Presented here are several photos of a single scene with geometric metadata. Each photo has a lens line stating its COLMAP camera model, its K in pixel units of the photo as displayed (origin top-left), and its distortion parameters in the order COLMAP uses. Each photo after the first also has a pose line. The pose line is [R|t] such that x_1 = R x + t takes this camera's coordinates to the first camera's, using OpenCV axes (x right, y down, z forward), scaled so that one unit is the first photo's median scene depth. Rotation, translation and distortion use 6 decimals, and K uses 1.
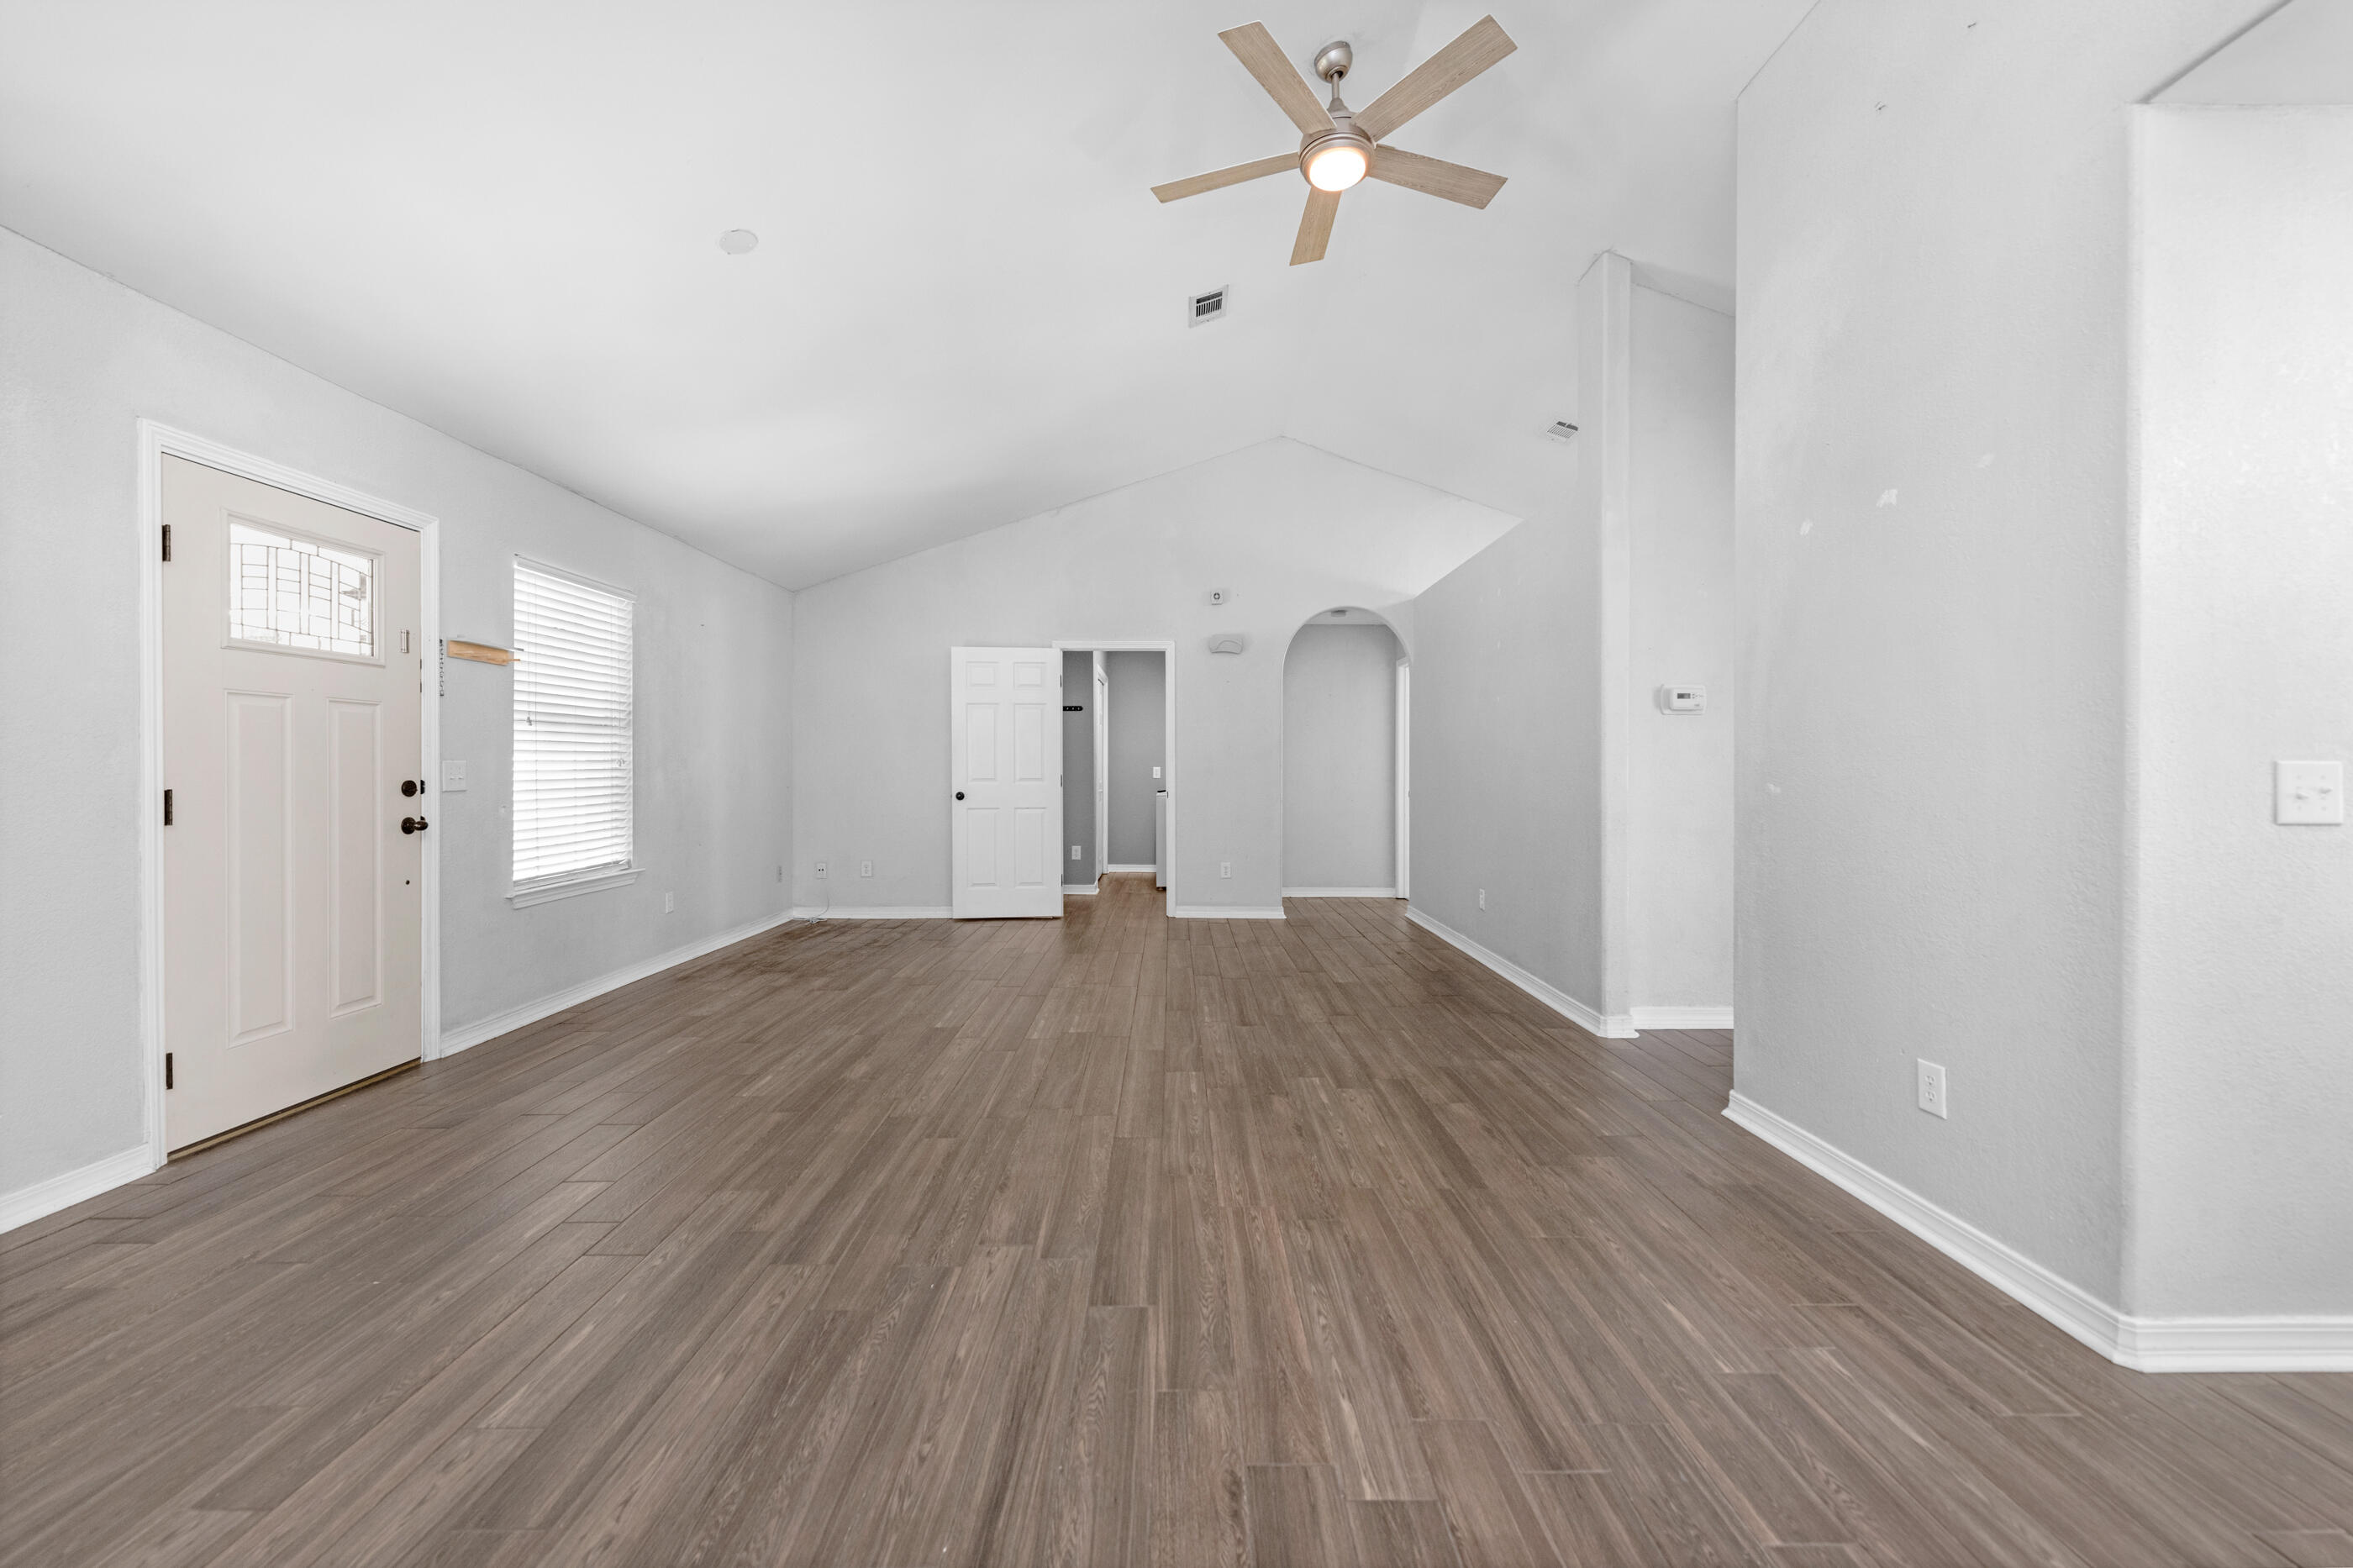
lens RADIAL K [[960.4, 0, 1189.7], [0, 960.4, 772.1], [0, 0, 1]] dist [0.012796, -0.000493]
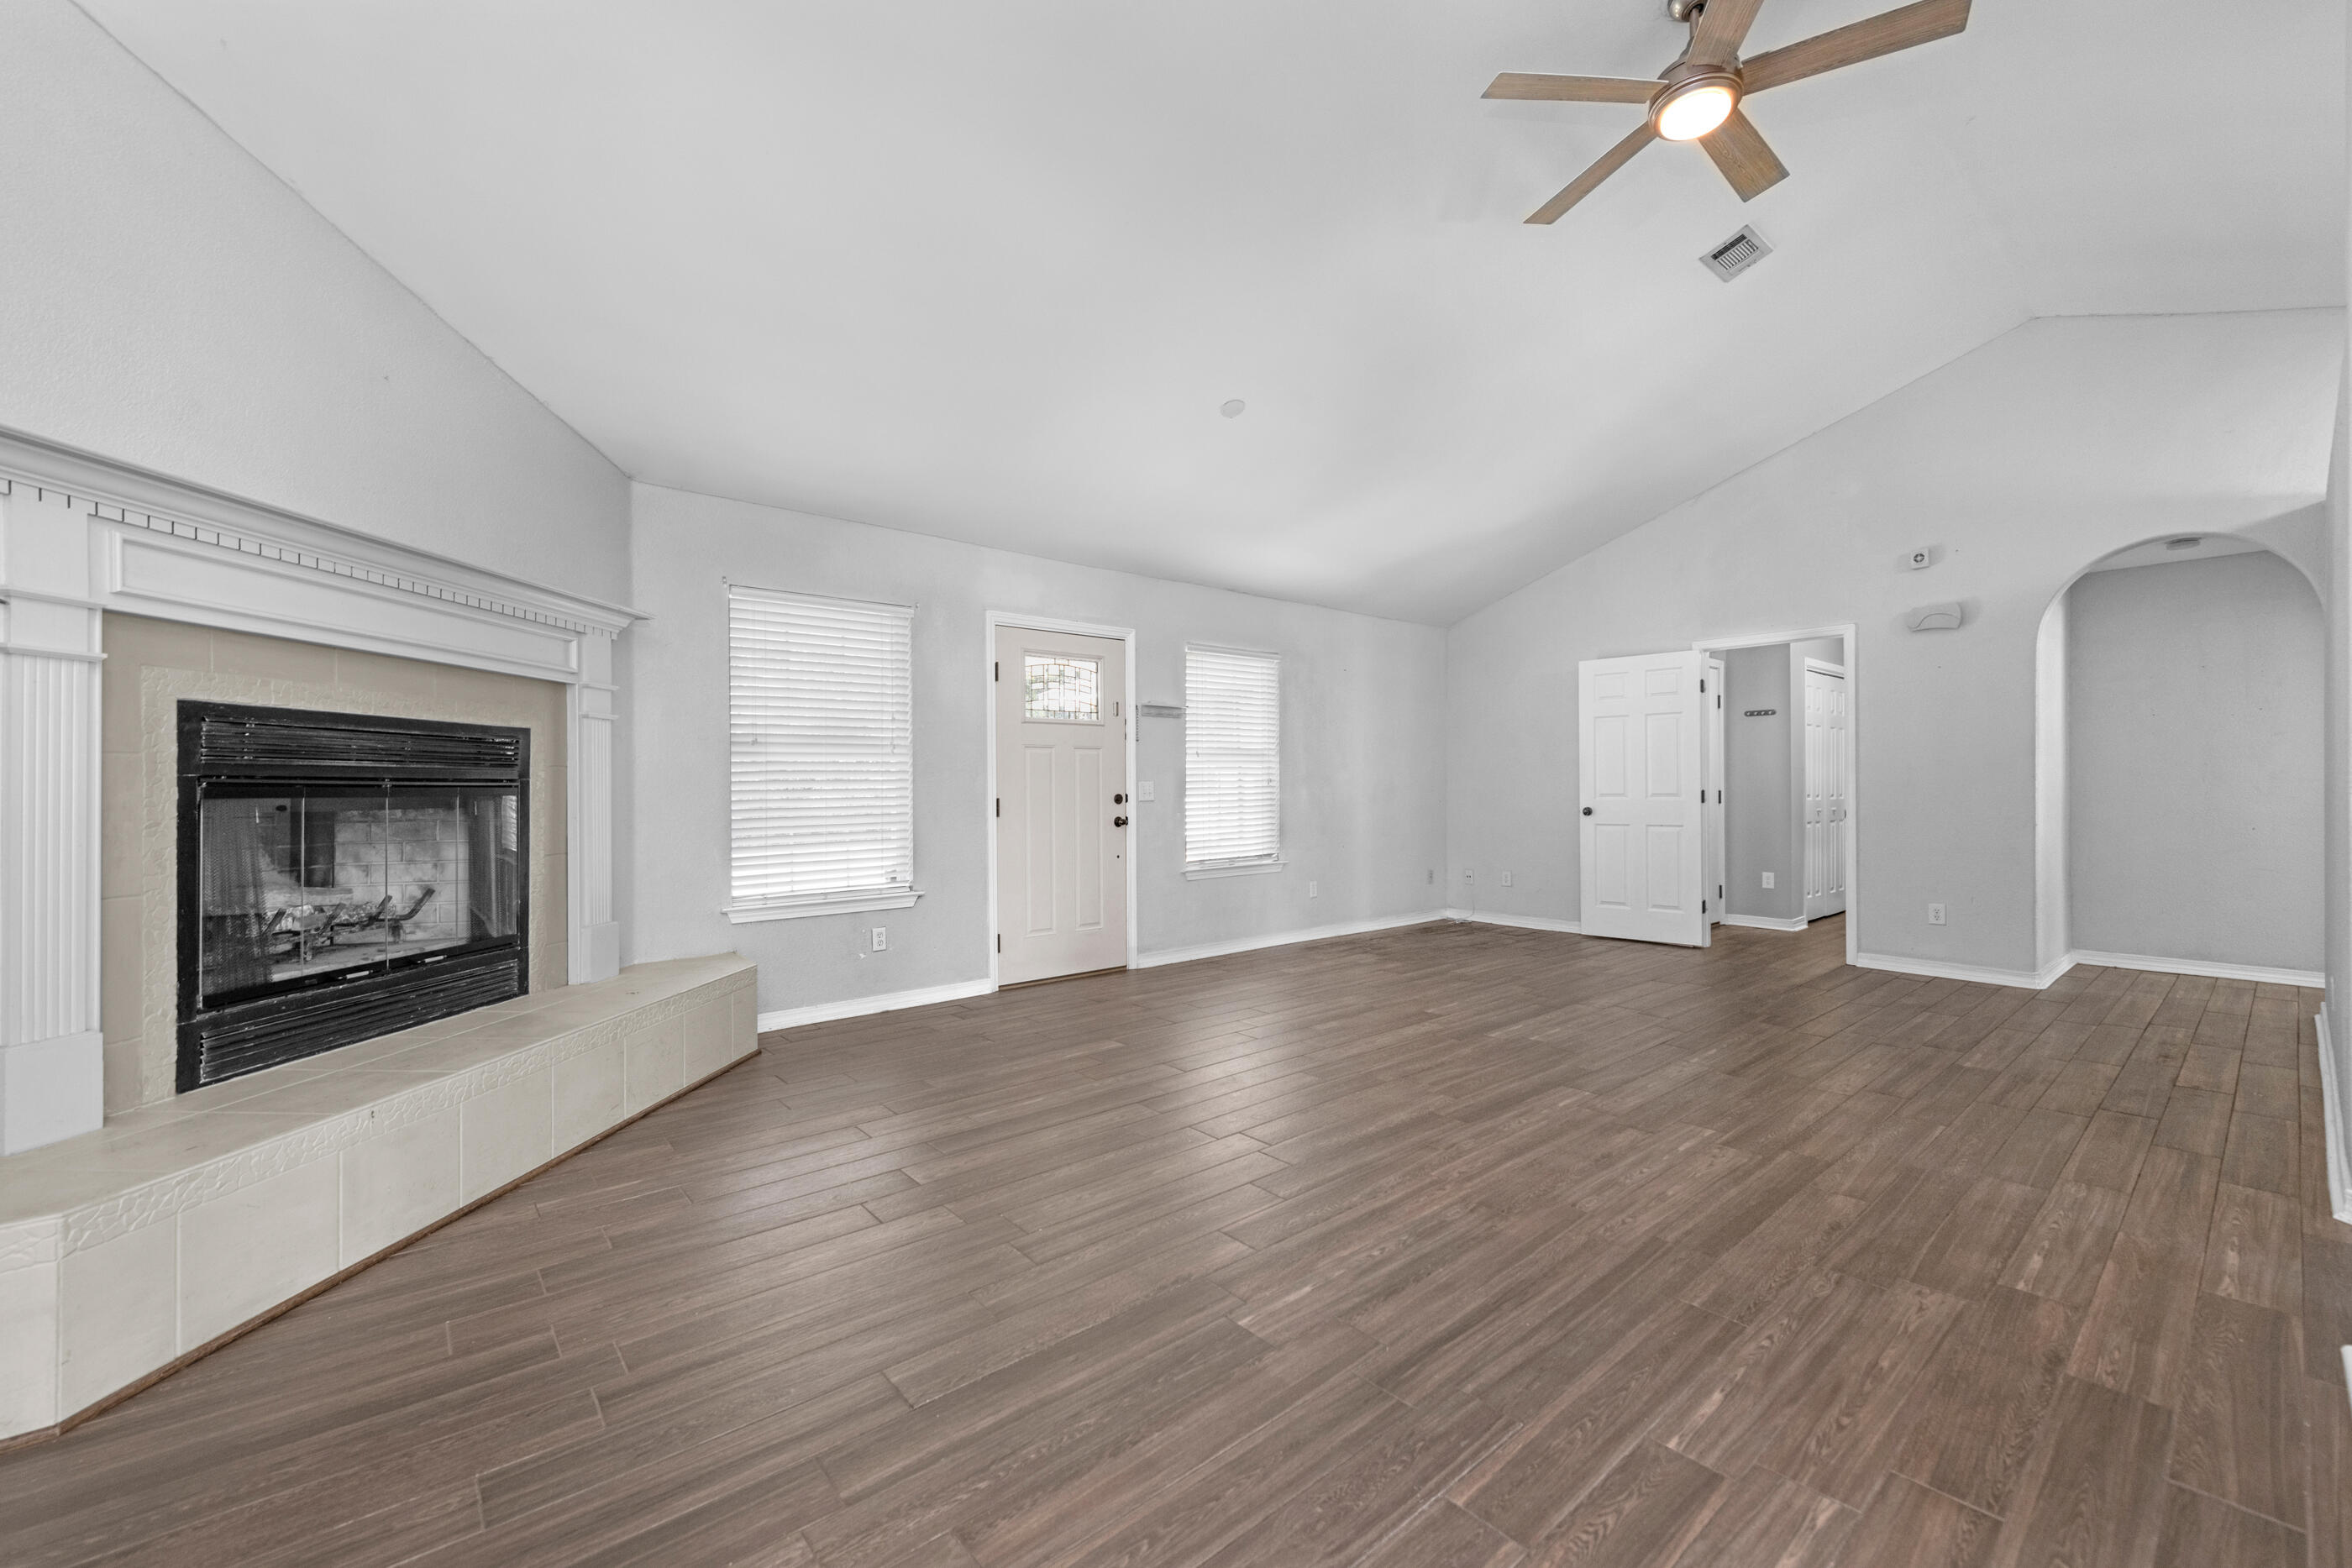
lens RADIAL K [[922.7, 0, 1081.8], [0, 922.7, 790.8], [0, 0, 1]] dist [0.008842, -0.000496]
pose [[0.603443, -0.001644, -0.797404, 0.444869], [0.004076, 0.999991, 0.001022, 0.001321], [0.797395, -0.003867, 0.603445, 0.019134]]
